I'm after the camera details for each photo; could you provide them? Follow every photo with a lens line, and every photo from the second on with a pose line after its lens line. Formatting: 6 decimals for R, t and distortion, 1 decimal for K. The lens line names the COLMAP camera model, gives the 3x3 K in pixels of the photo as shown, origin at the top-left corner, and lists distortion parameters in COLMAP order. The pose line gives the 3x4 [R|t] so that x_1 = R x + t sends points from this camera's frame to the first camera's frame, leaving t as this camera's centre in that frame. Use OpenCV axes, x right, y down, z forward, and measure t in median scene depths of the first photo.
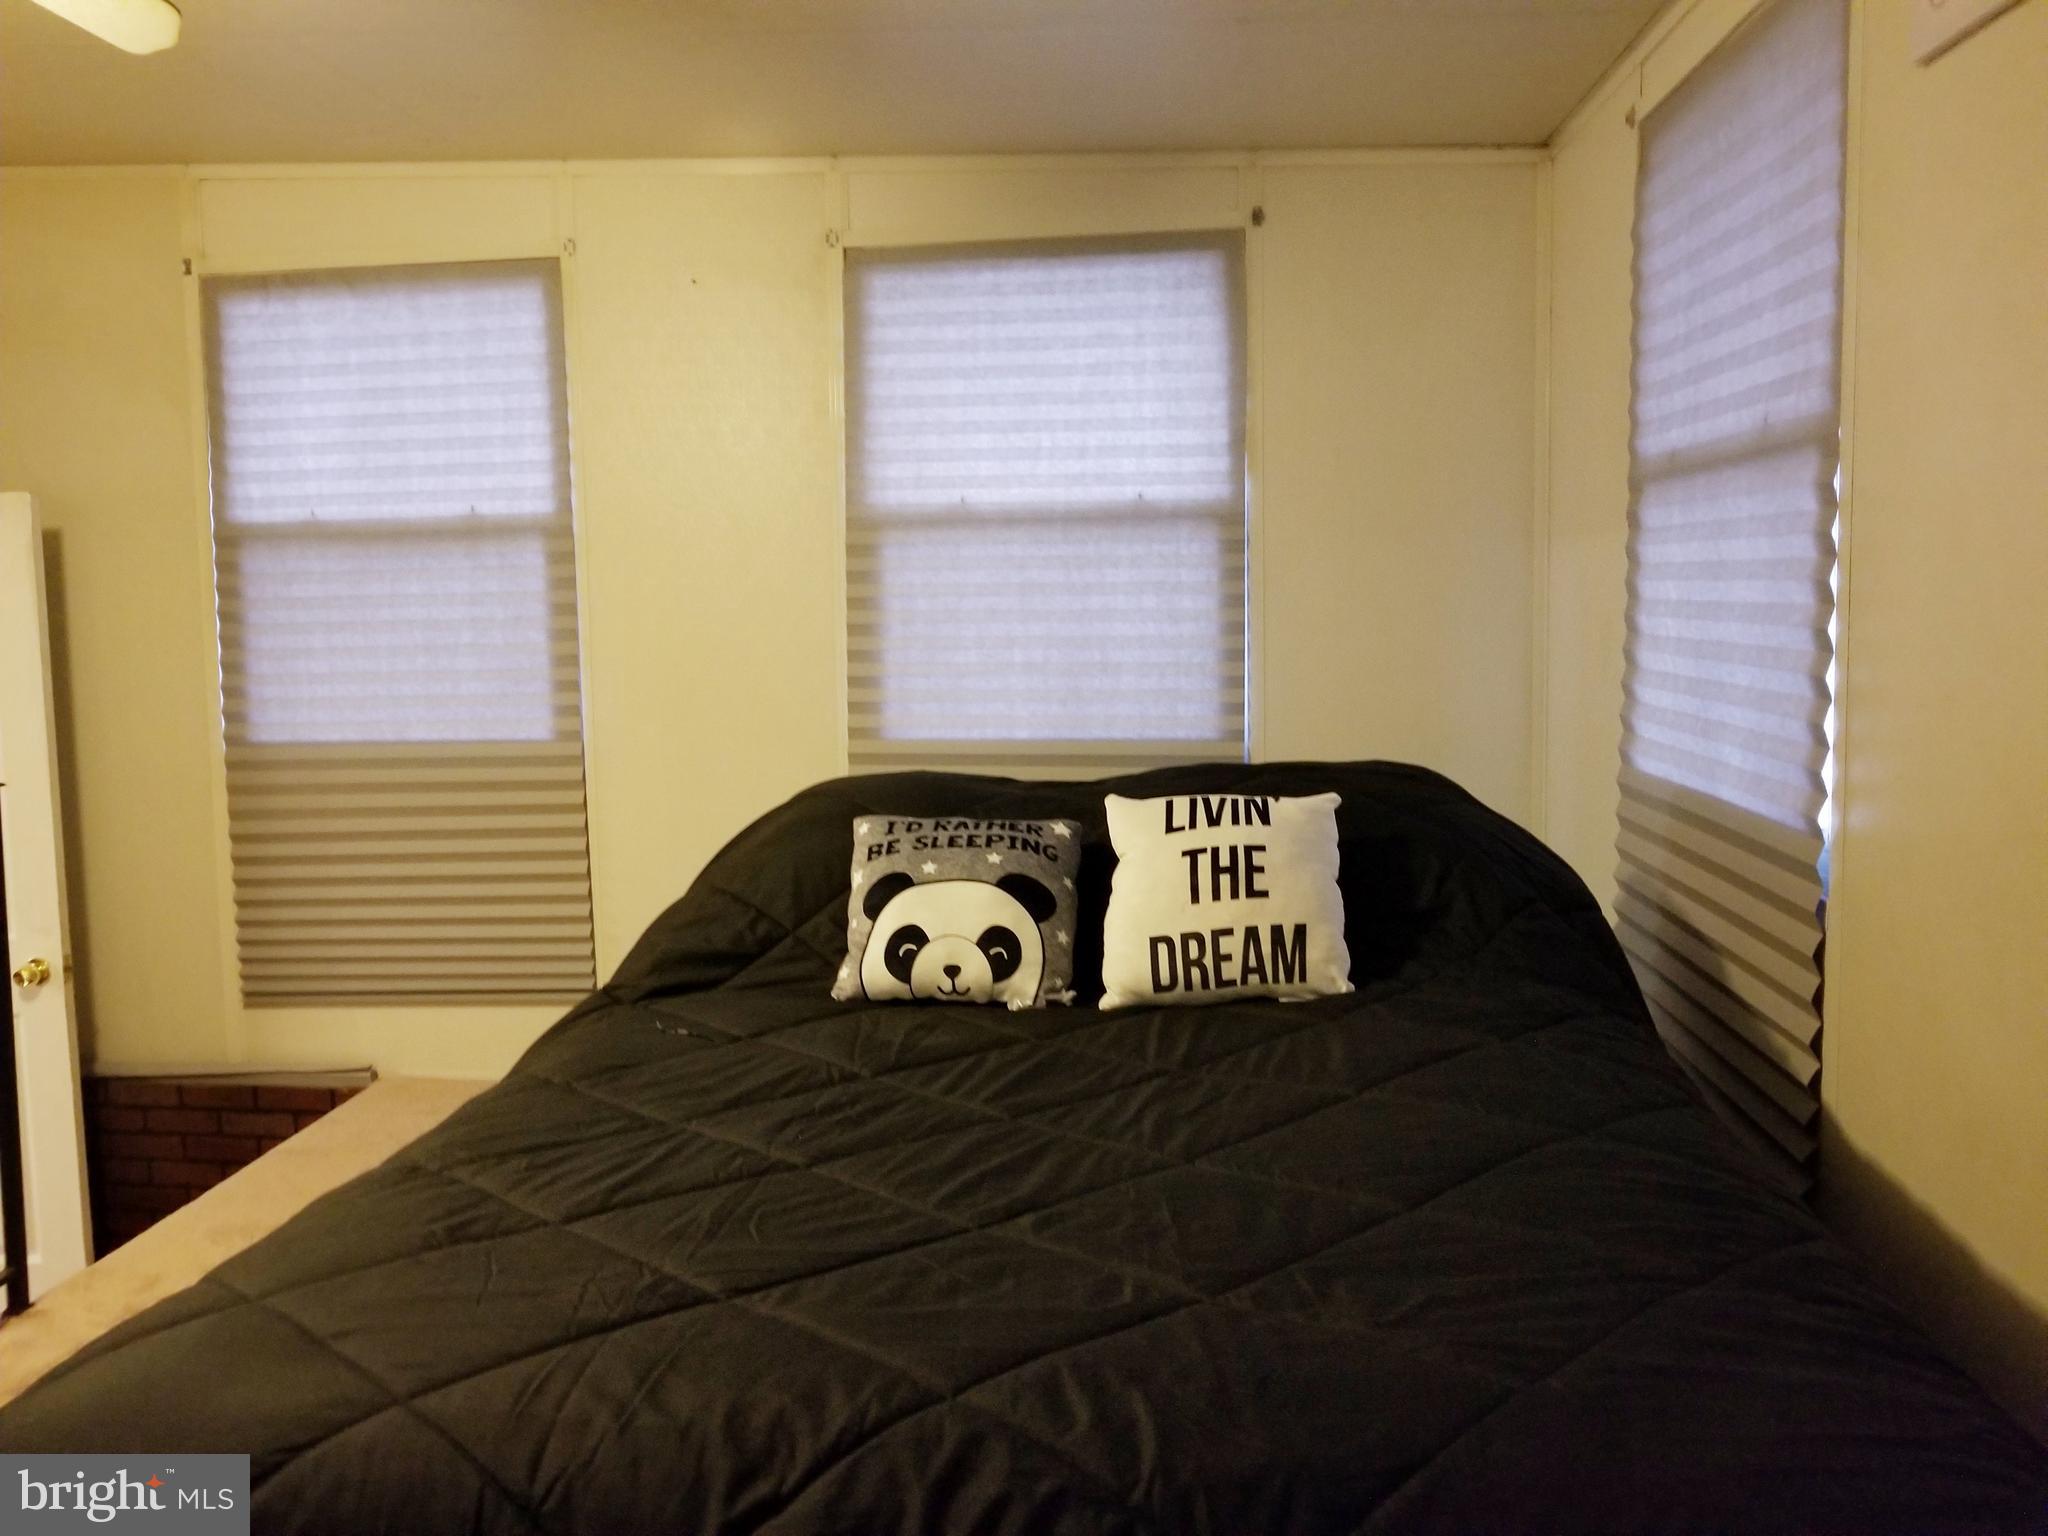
lens RADIAL K [[1528.7, 0, 1022.1], [0, 1528.7, 763.7], [0, 0, 1]] dist [-0.011911, 0.007063]
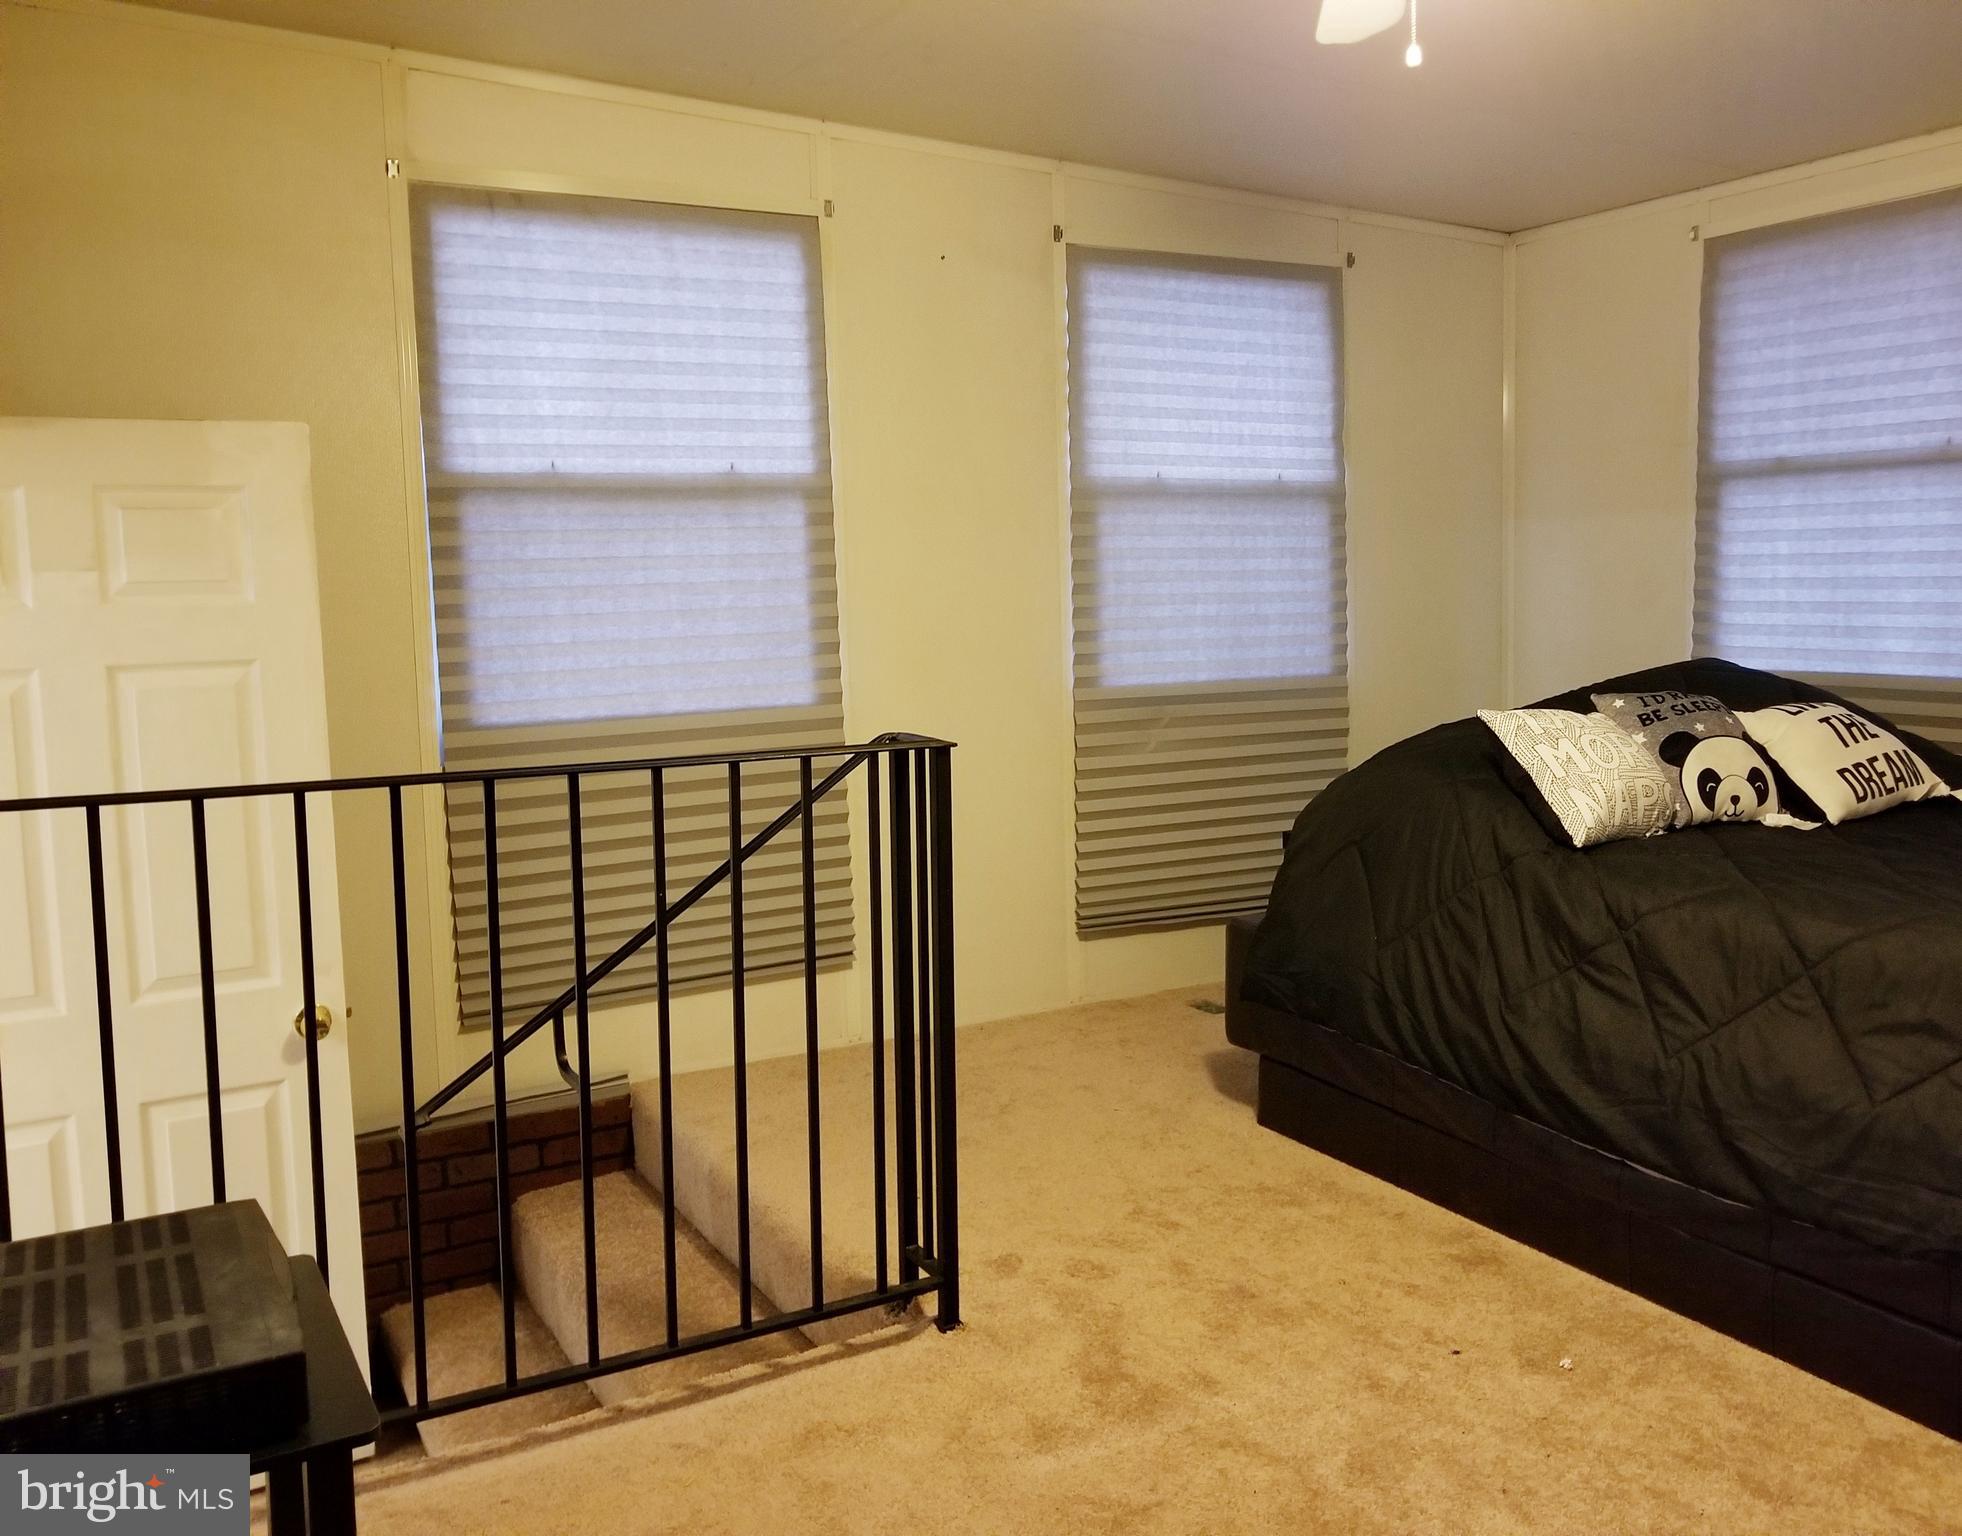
lens RADIAL K [[1624.6, 0, 983.3], [0, 1624.6, 762.8], [0, 0, 1]] dist [-0.010328, 0.003696]
pose [[0.811339, -0.068747, 0.580519, -0.849098], [0.070749, 0.997309, 0.019224, 0.010417], [-0.580279, 0.025474, 0.814020, 0.083639]]
